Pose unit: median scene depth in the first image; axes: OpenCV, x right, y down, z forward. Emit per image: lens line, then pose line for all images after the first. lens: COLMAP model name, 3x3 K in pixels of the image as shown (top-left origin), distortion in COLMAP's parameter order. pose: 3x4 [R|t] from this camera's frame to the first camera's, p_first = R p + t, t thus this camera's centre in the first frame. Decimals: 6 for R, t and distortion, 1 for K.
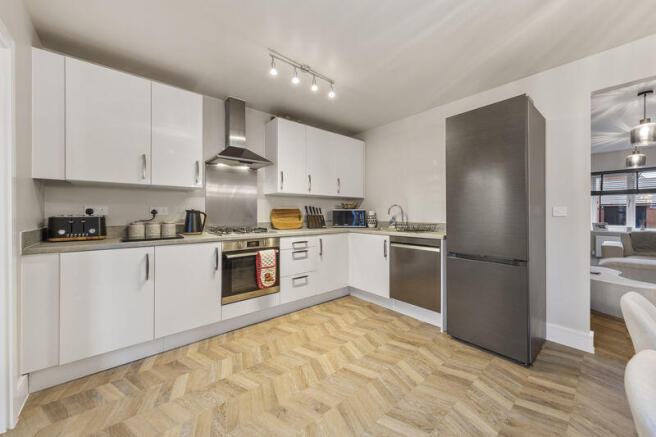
lens RADIAL K [[240.6, 0, 328.6], [0, 240.6, 214.3], [0, 0, 1]] dist [0.001184, 0.000053]
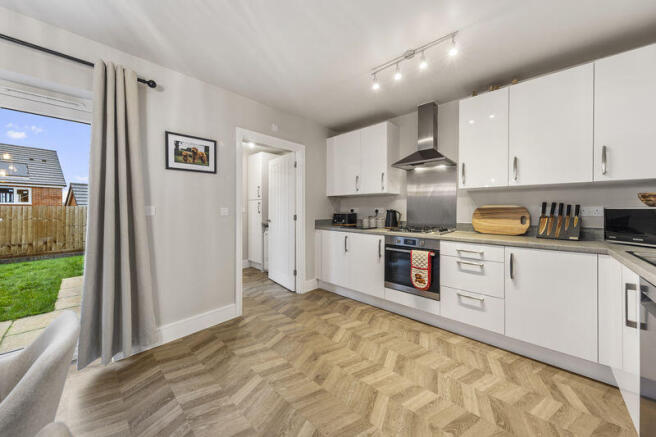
lens RADIAL K [[229.3, 0, 330.2], [0, 229.3, 210.4], [0, 0, 1]] dist [0.001183, 0.000132]
pose [[0.126441, 0.004181, -0.991965, 0.637223], [-0.006998, 0.999970, 0.003323, -0.016065], [0.991949, 0.006521, 0.126466, 0.526858]]
